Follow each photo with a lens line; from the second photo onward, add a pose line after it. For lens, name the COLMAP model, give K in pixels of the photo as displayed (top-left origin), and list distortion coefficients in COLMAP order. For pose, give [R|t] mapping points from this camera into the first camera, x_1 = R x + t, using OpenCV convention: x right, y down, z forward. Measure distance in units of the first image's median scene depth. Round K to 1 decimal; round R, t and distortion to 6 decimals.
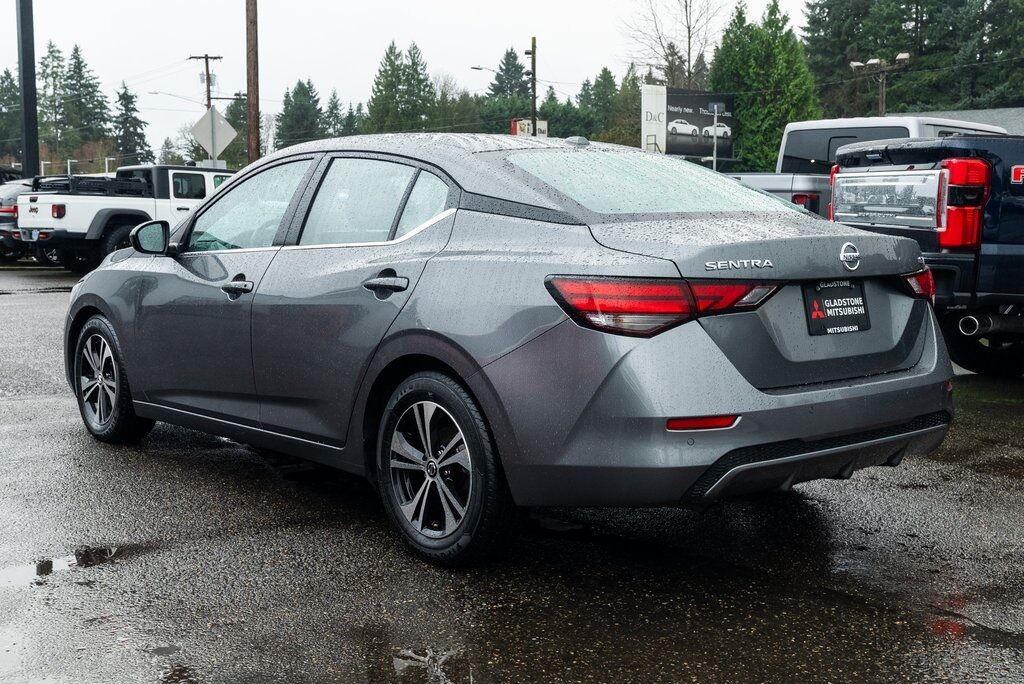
lens RADIAL K [[1217.9, 0, 513.6], [0, 1217.9, 341.1], [0, 0, 1]] dist [0.022777, 0.000000]
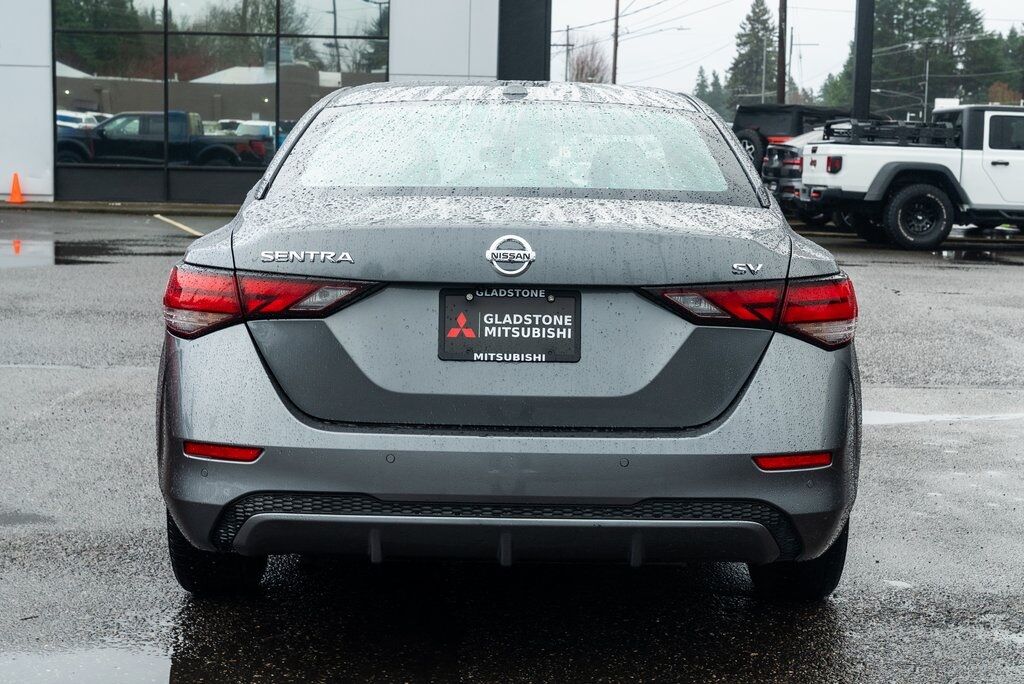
lens RADIAL K [[1617.2, 0, 511.4], [0, 1617.2, 350.8], [0, 0, 1]] dist [0.029028, 0.000000]
pose [[0.756217, 0.089282, -0.648202, 0.878438], [-0.082900, 0.995737, 0.040438, -0.051316], [0.649049, 0.023156, 0.760394, 0.284130]]
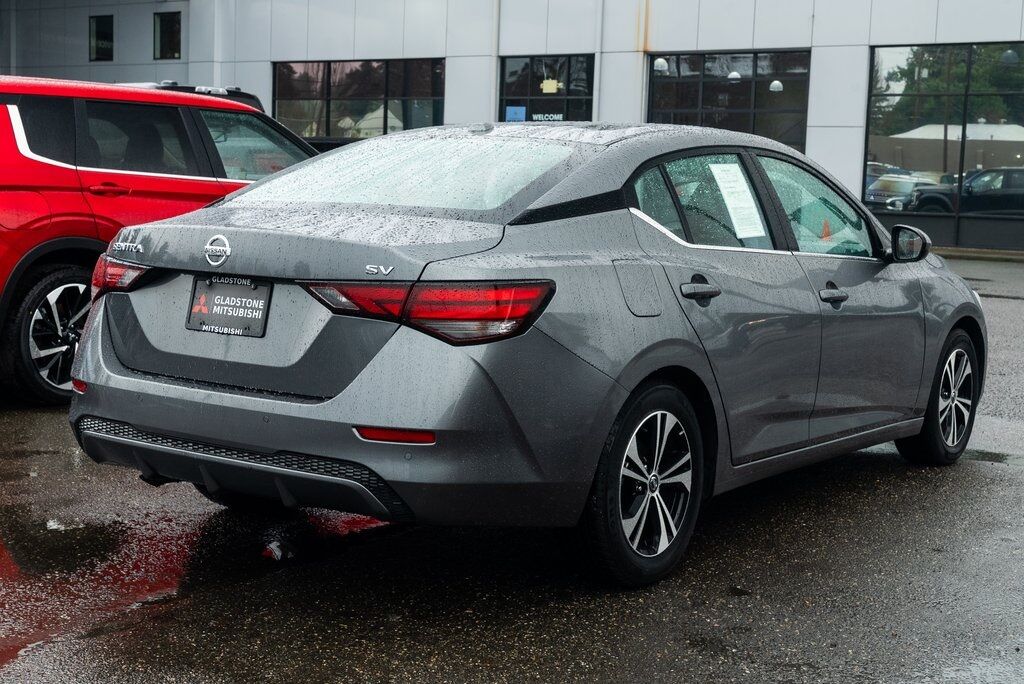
lens RADIAL K [[1464.0, 0, 511.9], [0, 1464.0, 338.1], [0, 0, 1]] dist [-0.123749, 0.000000]
pose [[0.259307, 0.108211, -0.959714, 1.367500], [-0.131836, 0.988368, 0.075821, -0.114437], [0.956755, 0.106864, 0.270556, 0.910974]]
